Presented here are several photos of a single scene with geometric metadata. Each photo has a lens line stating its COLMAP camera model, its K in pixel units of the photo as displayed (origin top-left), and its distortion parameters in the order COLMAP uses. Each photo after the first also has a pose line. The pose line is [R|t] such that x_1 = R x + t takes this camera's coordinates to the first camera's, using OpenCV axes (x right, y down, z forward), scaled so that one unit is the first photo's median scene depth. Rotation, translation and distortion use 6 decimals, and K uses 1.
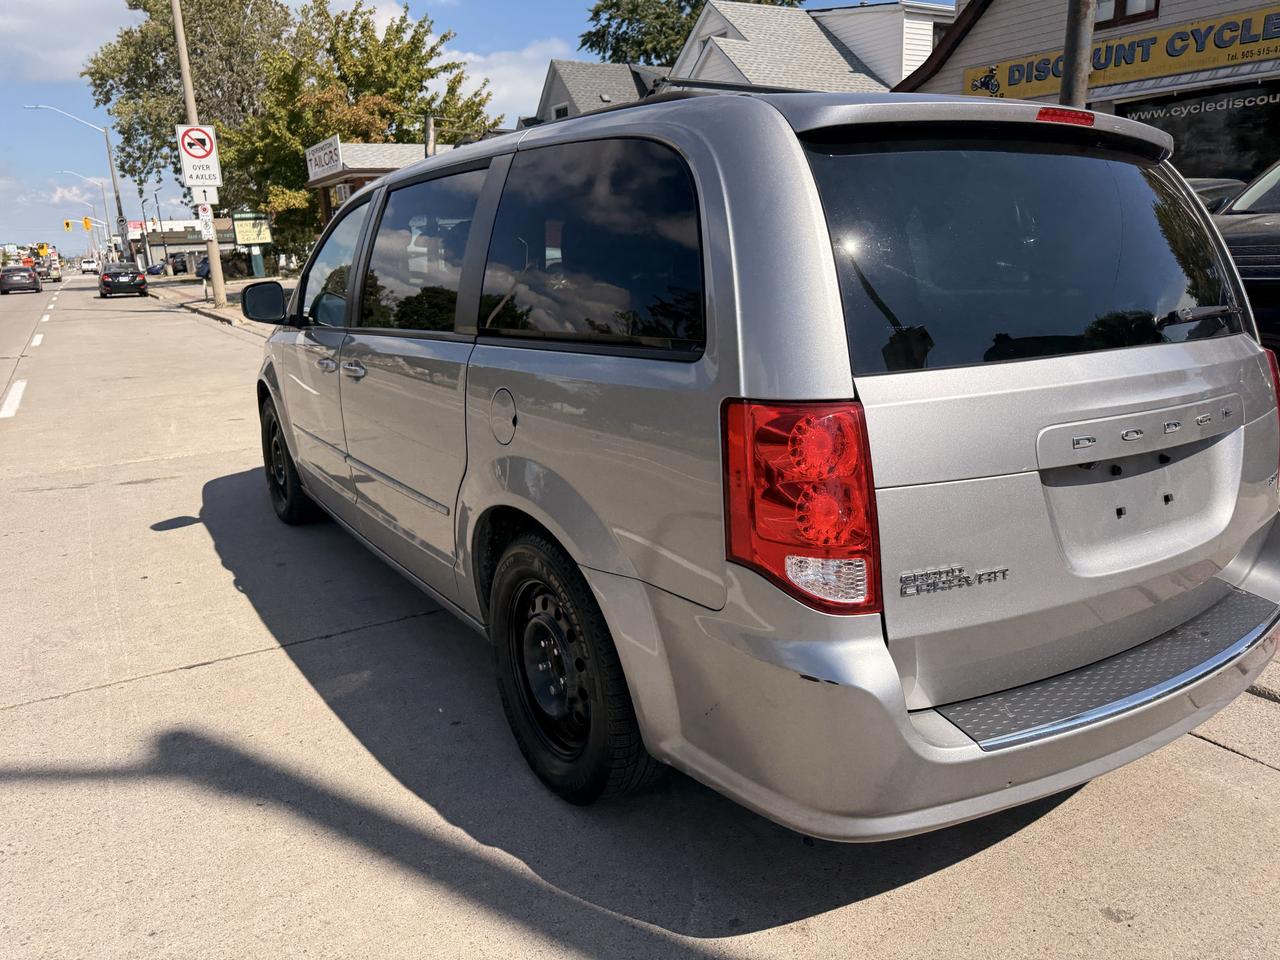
lens RADIAL K [[938.8, 0, 634.6], [0, 938.8, 470.7], [0, 0, 1]] dist [0.003130, -0.008700]
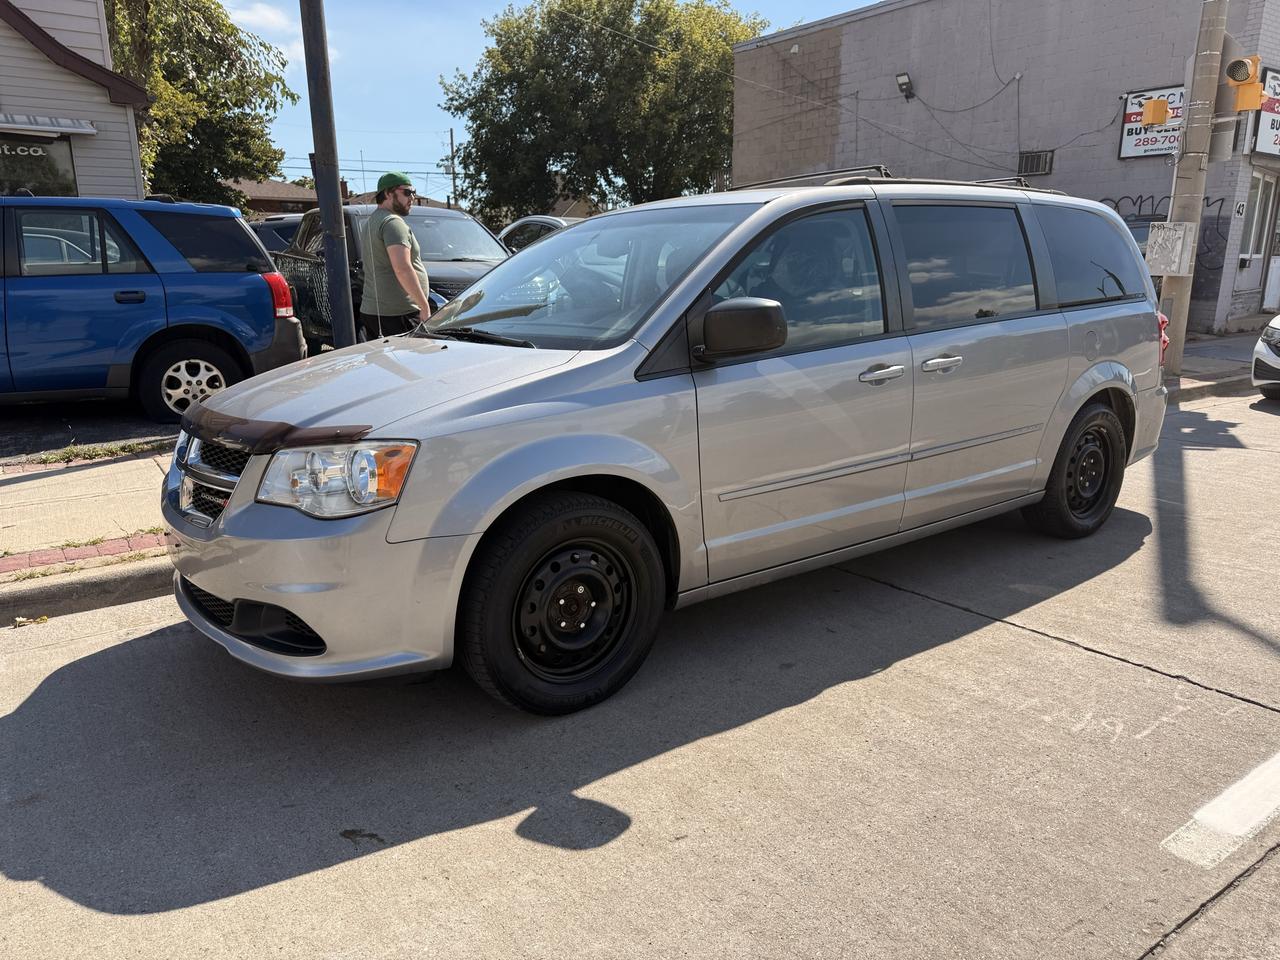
lens RADIAL K [[918.5, 0, 644.4], [0, 918.5, 470.7], [0, 0, 1]] dist [0.017589, -0.024908]
pose [[-0.084244, -0.183565, 0.979391, -0.502121], [0.247493, 0.948230, 0.199013, -0.105439], [-0.965220, 0.259158, -0.034451, 0.521386]]
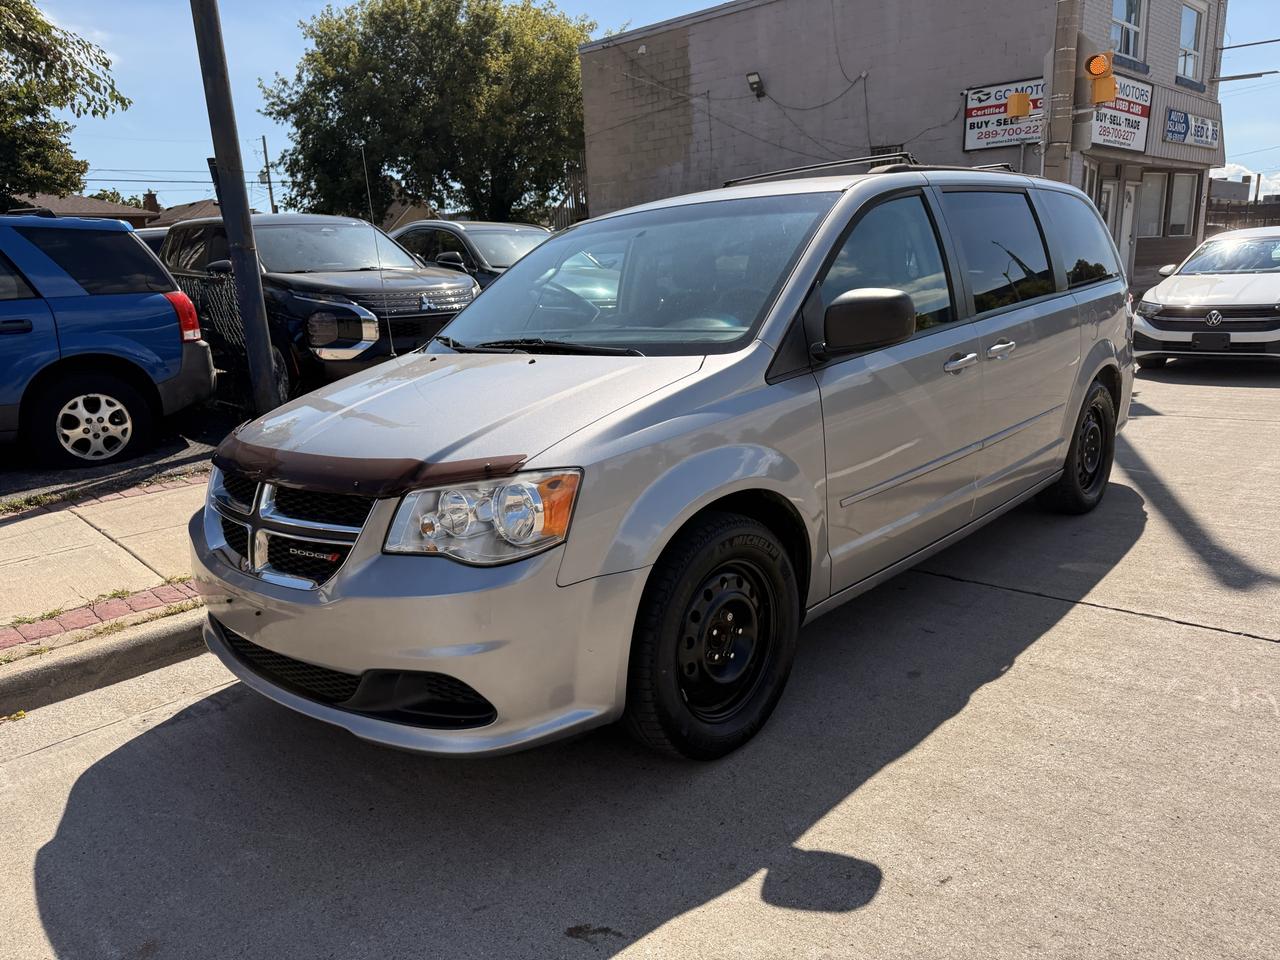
lens RADIAL K [[919.9, 0, 640.4], [0, 919.9, 462.2], [0, 0, 1]] dist [0.017525, -0.025922]
pose [[-0.257360, -0.159334, 0.953089, -0.459357], [0.283551, 0.930442, 0.232114, -0.129097], [-0.923777, 0.329986, -0.194279, 0.607266]]
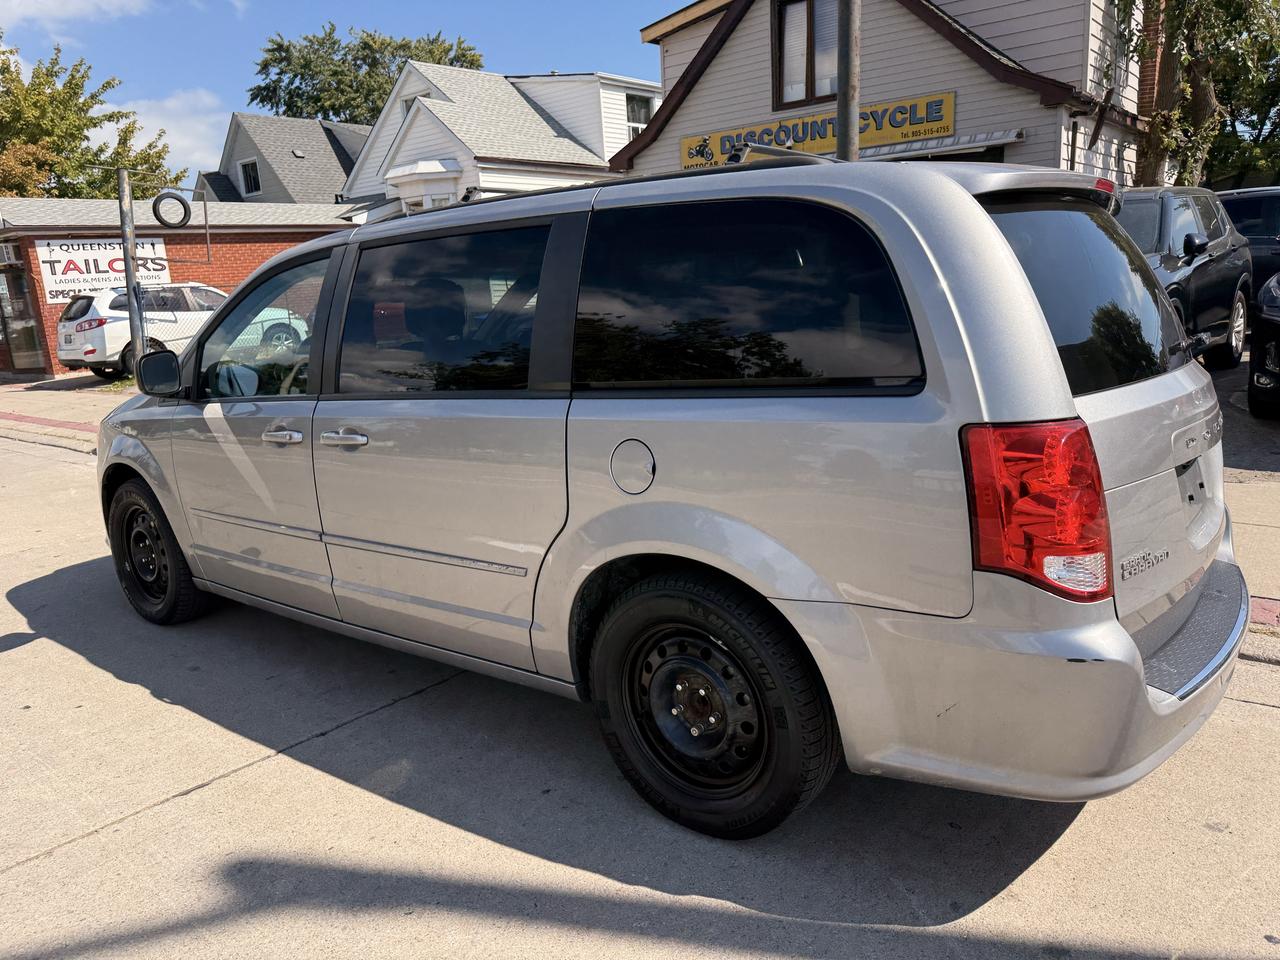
lens RADIAL K [[939.8, 0, 640.0], [0, 939.8, 480.0], [0, 0, 1]] dist [0.005878, -0.010918]
pose [[0.942538, -0.083652, 0.323458, -0.120961], [0.099464, 0.994506, -0.032636, -0.002564], [-0.318950, 0.062933, 0.945680, 0.011181]]
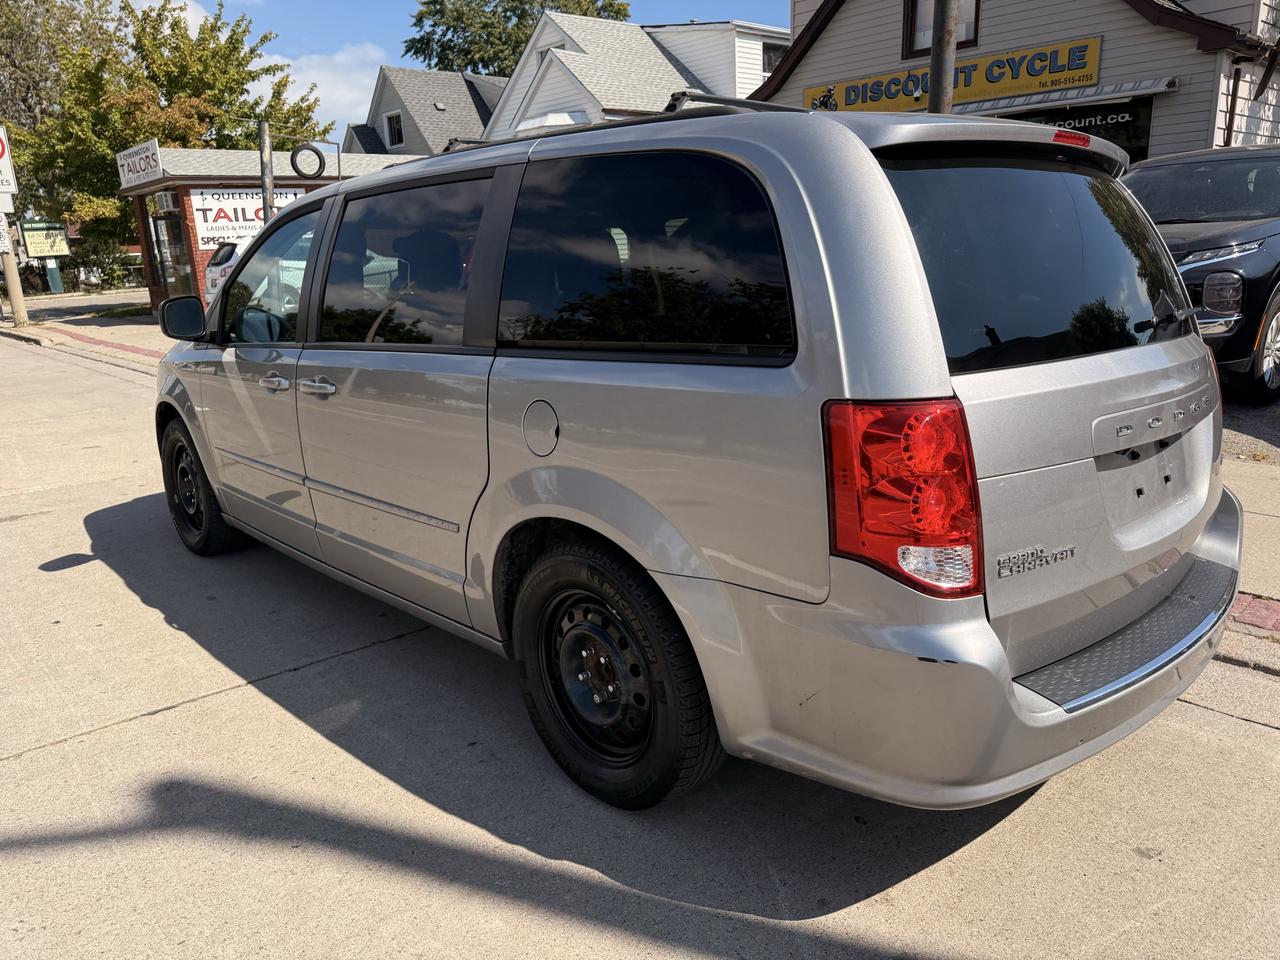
lens RADIAL K [[939.8, 0, 640.0], [0, 939.8, 480.0], [0, 0, 1]] dist [0.005878, -0.010918]
pose [[0.982798, -0.044673, 0.179197, -0.057036], [0.045139, 0.998980, 0.001479, 0.000116], [-0.179081, 0.006635, 0.983812, 0.000461]]
